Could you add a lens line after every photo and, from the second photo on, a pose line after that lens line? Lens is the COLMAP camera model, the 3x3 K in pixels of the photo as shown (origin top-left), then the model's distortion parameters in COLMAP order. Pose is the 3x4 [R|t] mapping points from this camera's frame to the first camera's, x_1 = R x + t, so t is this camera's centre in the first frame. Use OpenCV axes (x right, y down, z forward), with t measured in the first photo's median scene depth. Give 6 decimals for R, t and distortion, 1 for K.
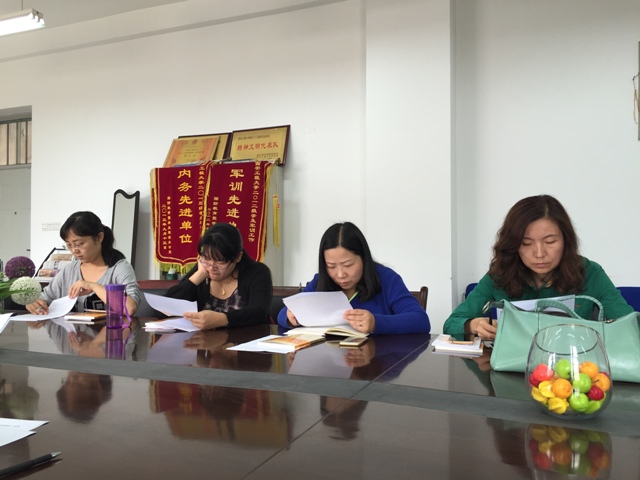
lens RADIAL K [[543.9, 0, 319.6], [0, 543.9, 236.2], [0, 0, 1]] dist [0.043151, -0.032182]
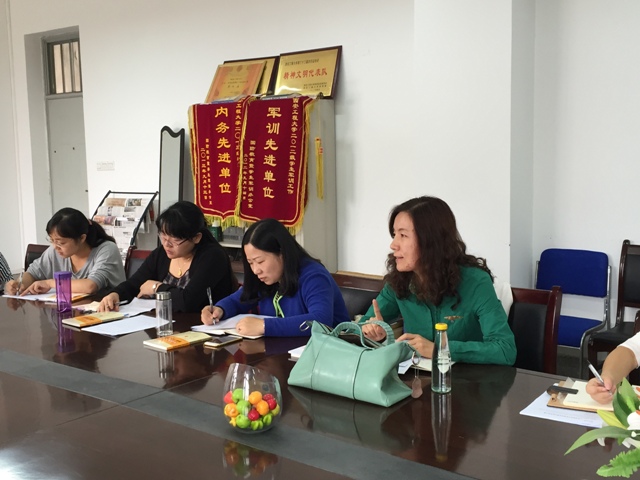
lens RADIAL K [[822.7, 0, 320.0], [0, 822.7, 242.8], [0, 0, 1]] dist [0.045950, 0.000000]
pose [[0.953170, 0.020482, -0.301741, 0.294001], [0.023443, 0.989699, 0.141234, -0.090175], [0.301526, -0.141694, 0.942871, -0.203985]]
